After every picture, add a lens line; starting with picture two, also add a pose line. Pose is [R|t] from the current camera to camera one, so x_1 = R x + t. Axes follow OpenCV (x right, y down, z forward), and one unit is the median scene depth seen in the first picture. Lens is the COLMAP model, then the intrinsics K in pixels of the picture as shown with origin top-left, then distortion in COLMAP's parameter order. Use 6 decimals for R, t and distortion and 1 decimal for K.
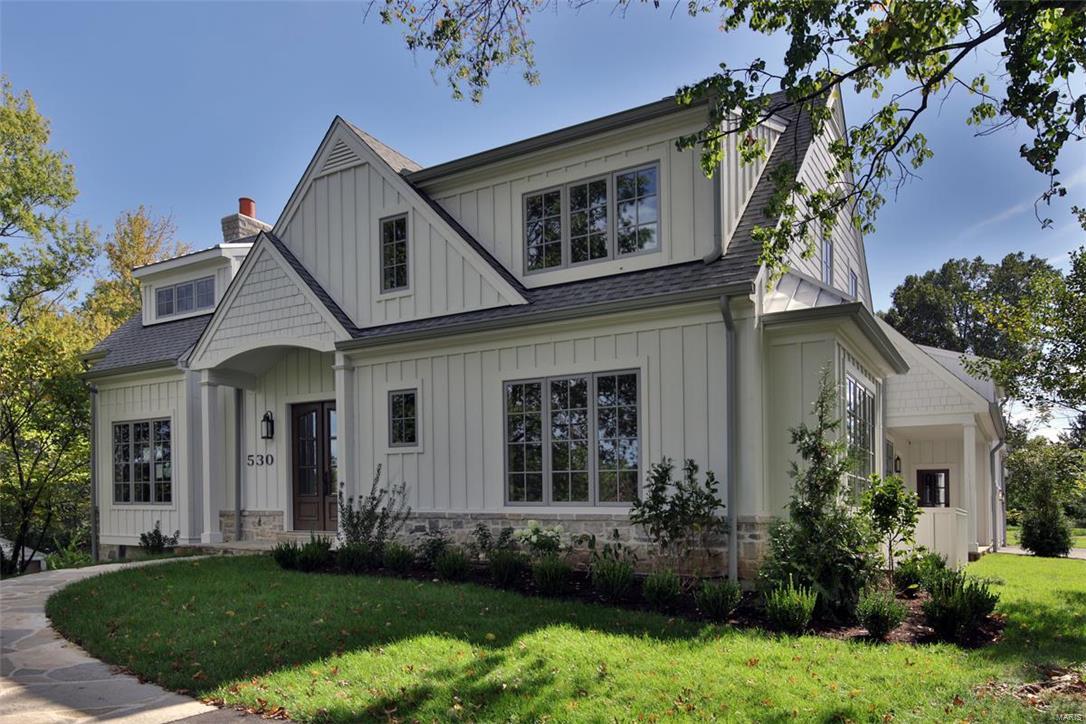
lens RADIAL K [[557.1, 0, 543.1], [0, 557.1, 370.5], [0, 0, 1]] dist [-0.000643, -0.000556]
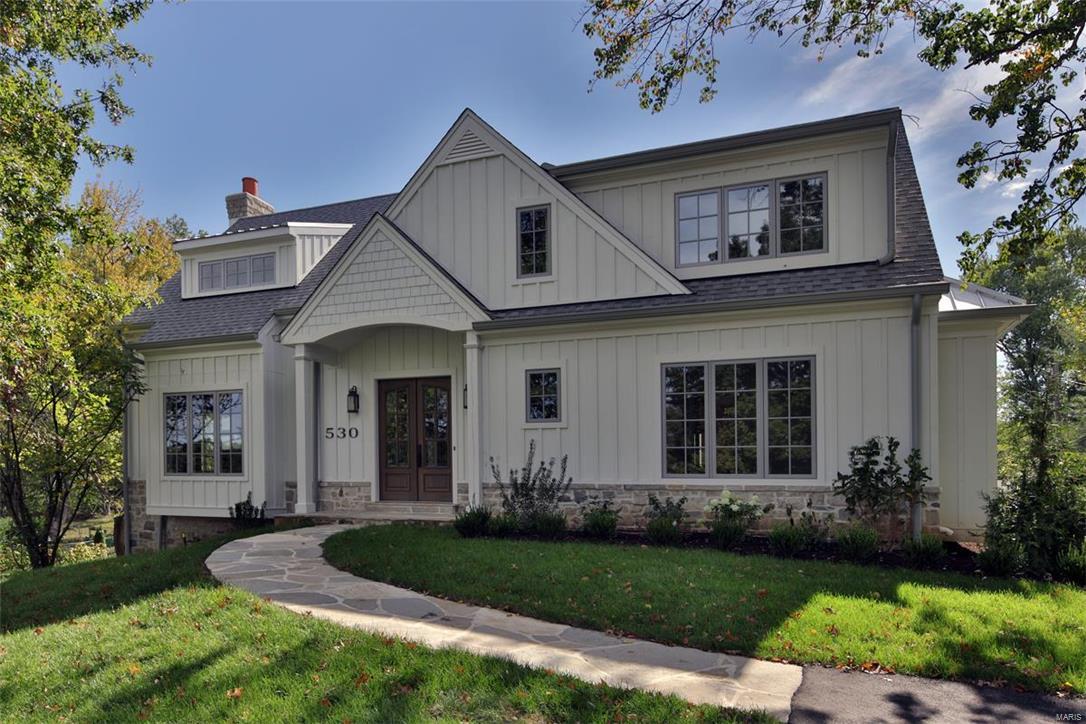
lens RADIAL K [[511.3, 0, 543.0], [0, 511.3, 354.2], [0, 0, 1]] dist [-0.000770, -0.000221]
pose [[0.994363, 0.027531, 0.102392, -0.341659], [-0.027601, 0.999619, -0.000736, 0.006437], [-0.102373, -0.002095, 0.994744, 0.022020]]
